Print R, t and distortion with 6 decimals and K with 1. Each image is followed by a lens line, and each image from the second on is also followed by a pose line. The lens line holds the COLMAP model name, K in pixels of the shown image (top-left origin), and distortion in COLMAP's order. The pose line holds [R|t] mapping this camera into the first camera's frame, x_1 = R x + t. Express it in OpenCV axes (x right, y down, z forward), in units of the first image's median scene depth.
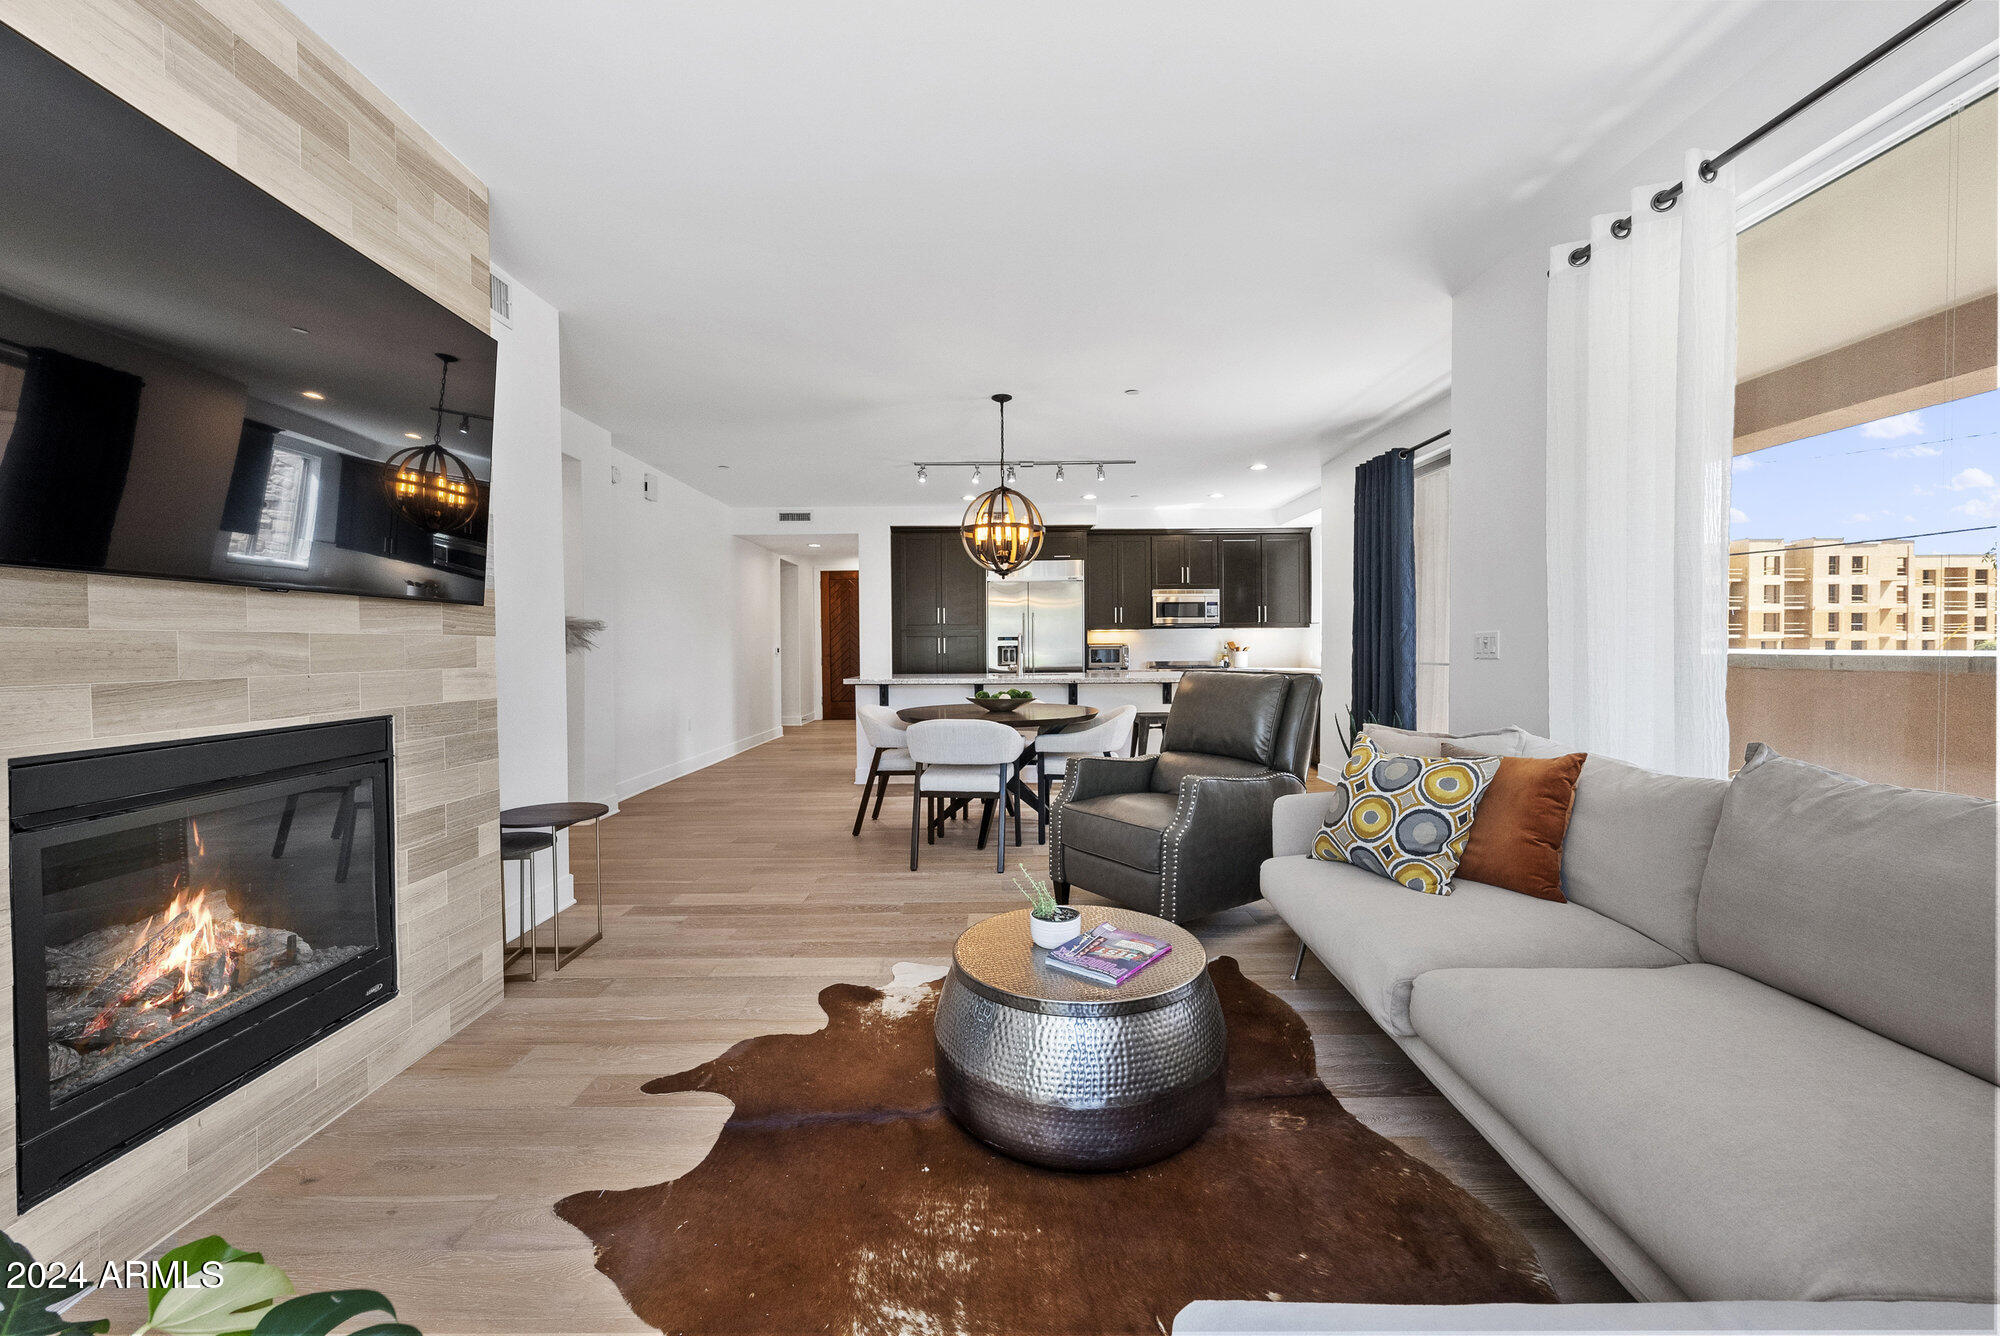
lens RADIAL K [[797.2, 0, 993.1], [0, 797.2, 666.2], [0, 0, 1]] dist [-0.000062, -0.000062]
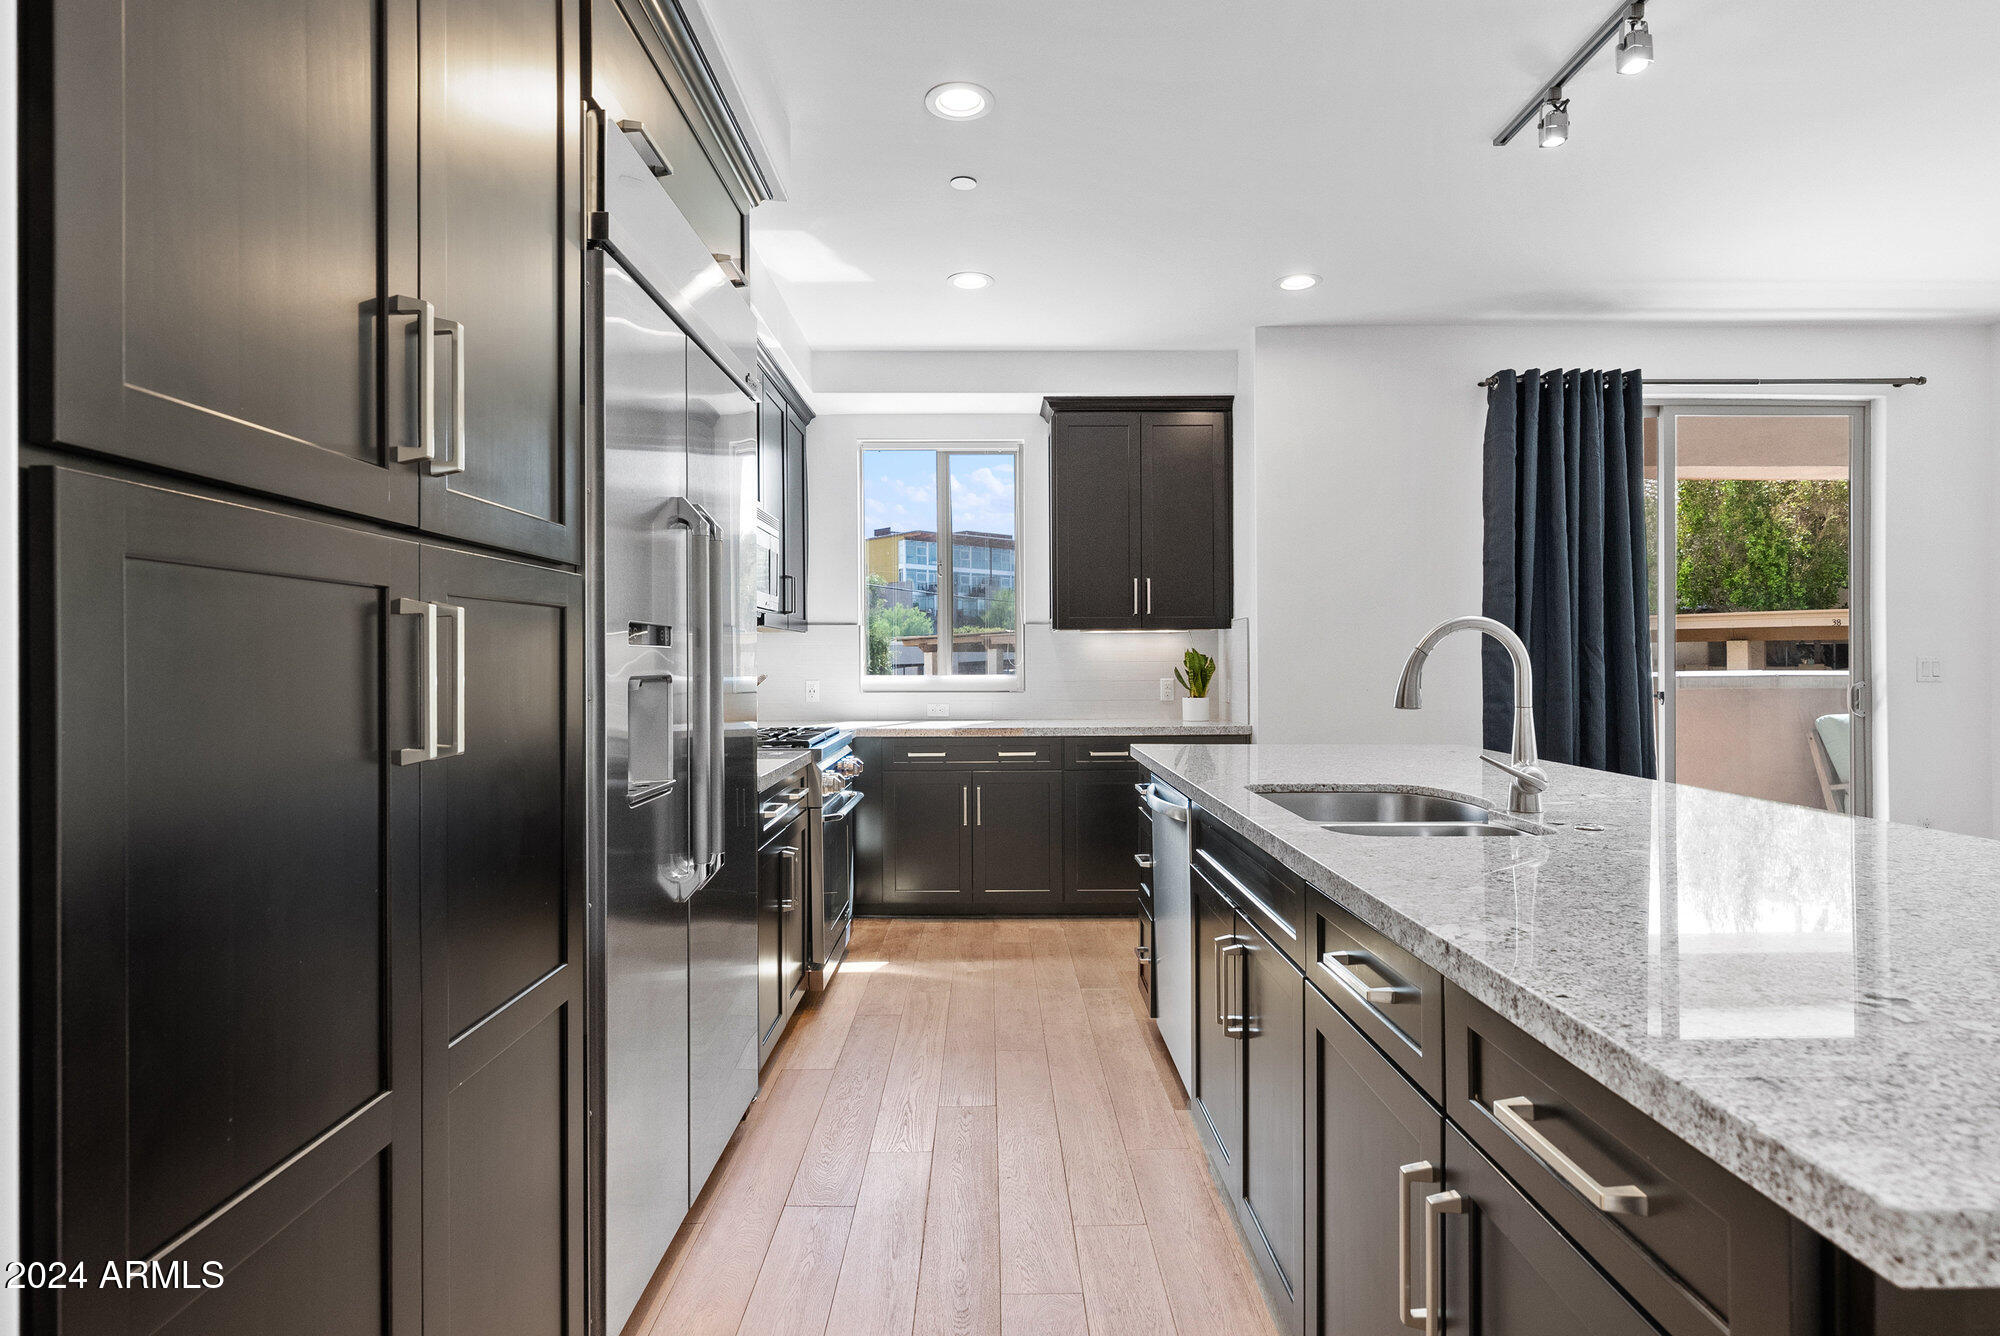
lens RADIAL K [[1026.1, 0, 1002.6], [0, 1026.1, 659.3], [0, 0, 1]] dist [0.001886, 0.000592]
pose [[-0.025145, 0.009588, 0.999638, -0.485020], [0.029501, 0.999526, -0.008844, -0.061911], [-0.999248, 0.029268, -0.025416, 2.293044]]
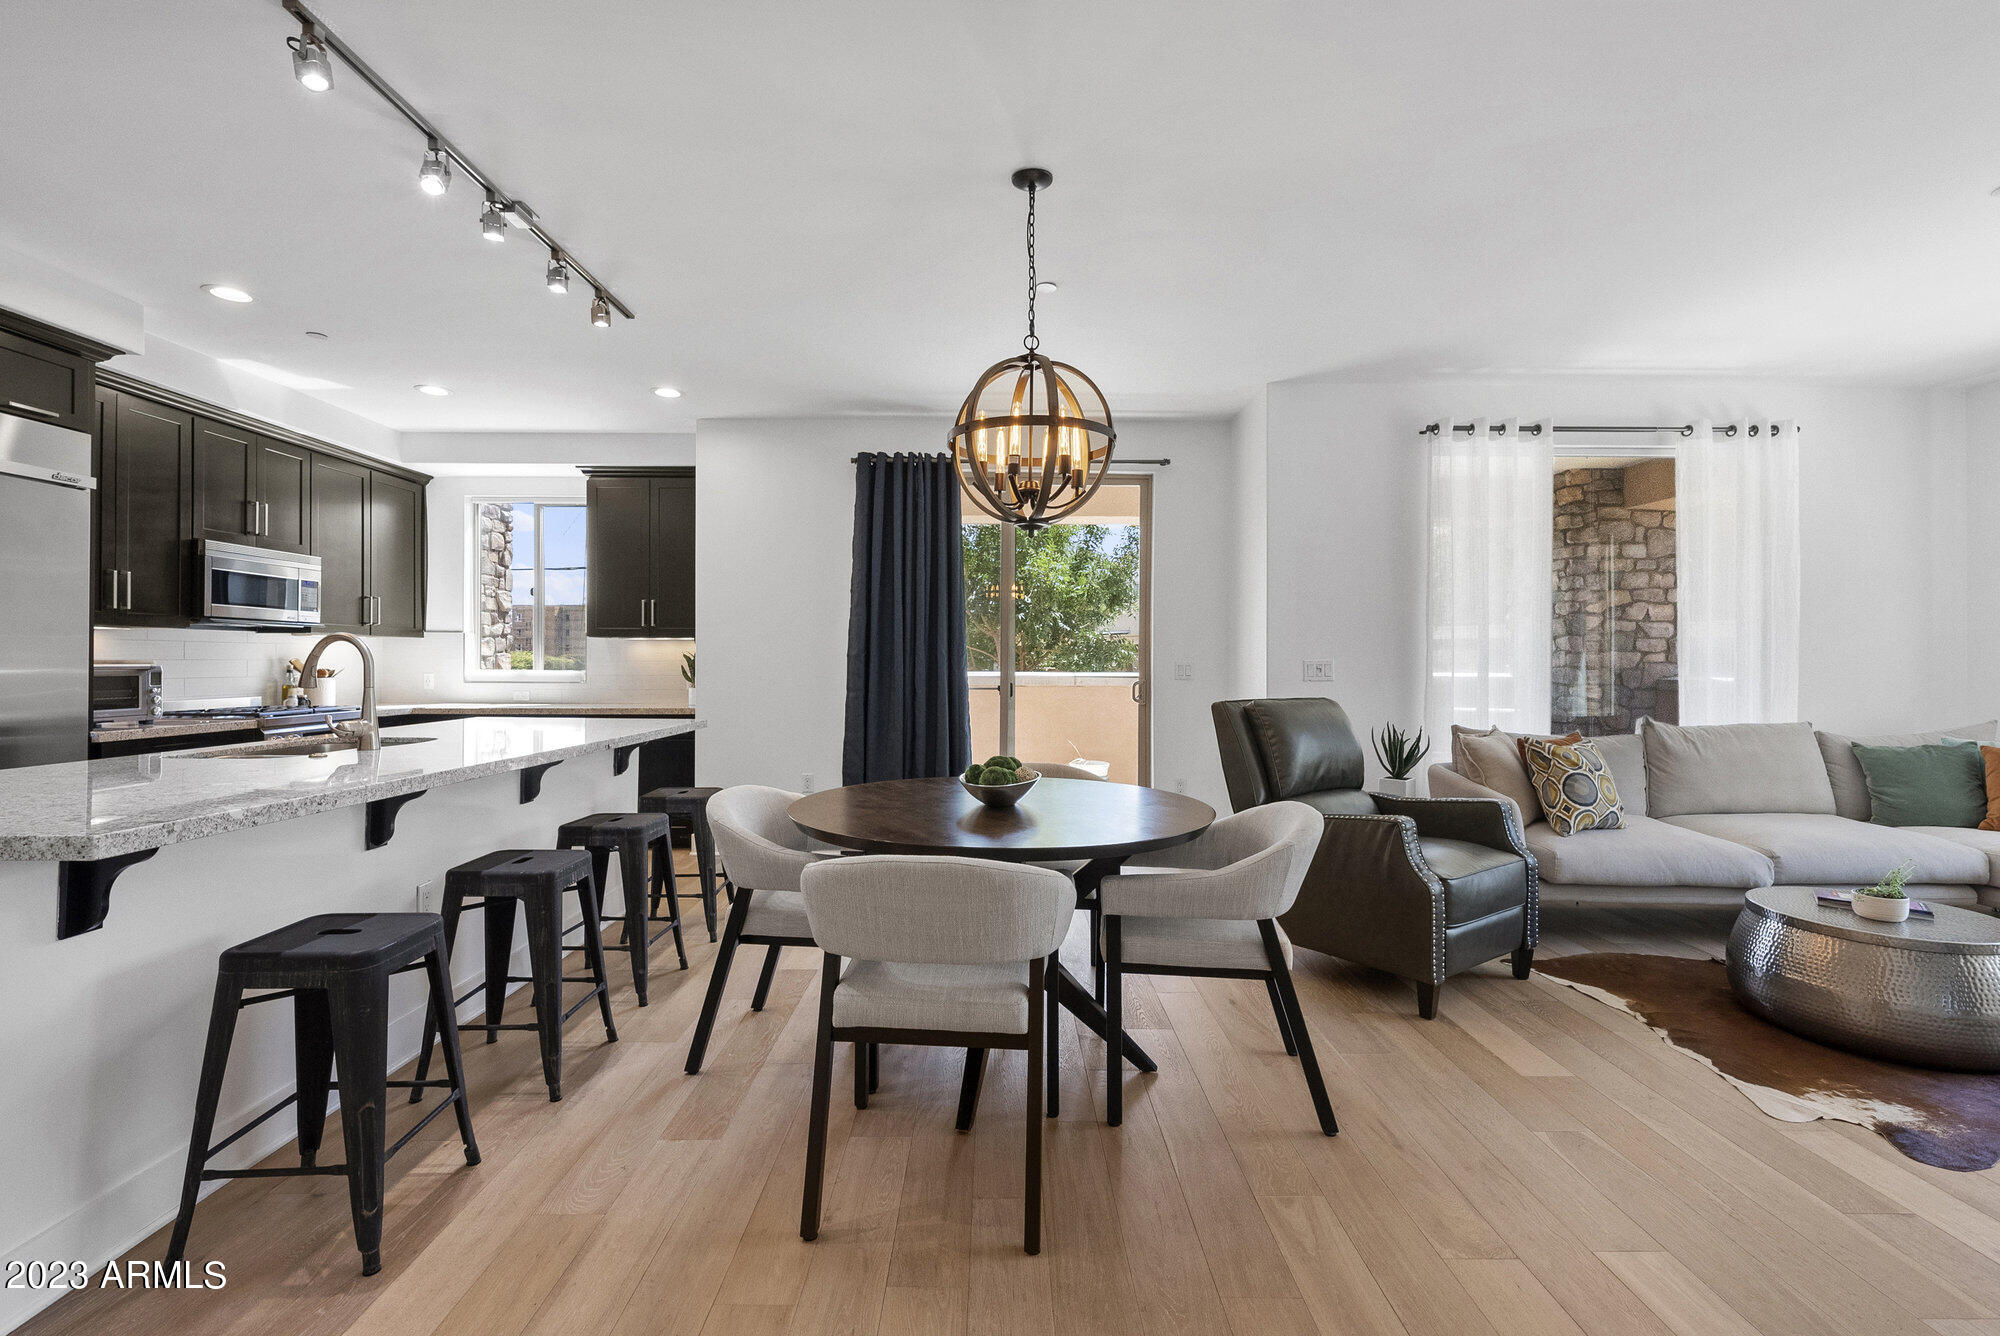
lens RADIAL K [[889.1, 0, 1004.8], [0, 889.1, 661.6], [0, 0, 1]] dist [-0.011929, 0.000500]
pose [[-0.013755, 0.008521, 0.999869, -0.752854], [0.021192, 0.999742, -0.008229, -0.035690], [-0.999681, 0.021076, -0.013932, 1.421608]]
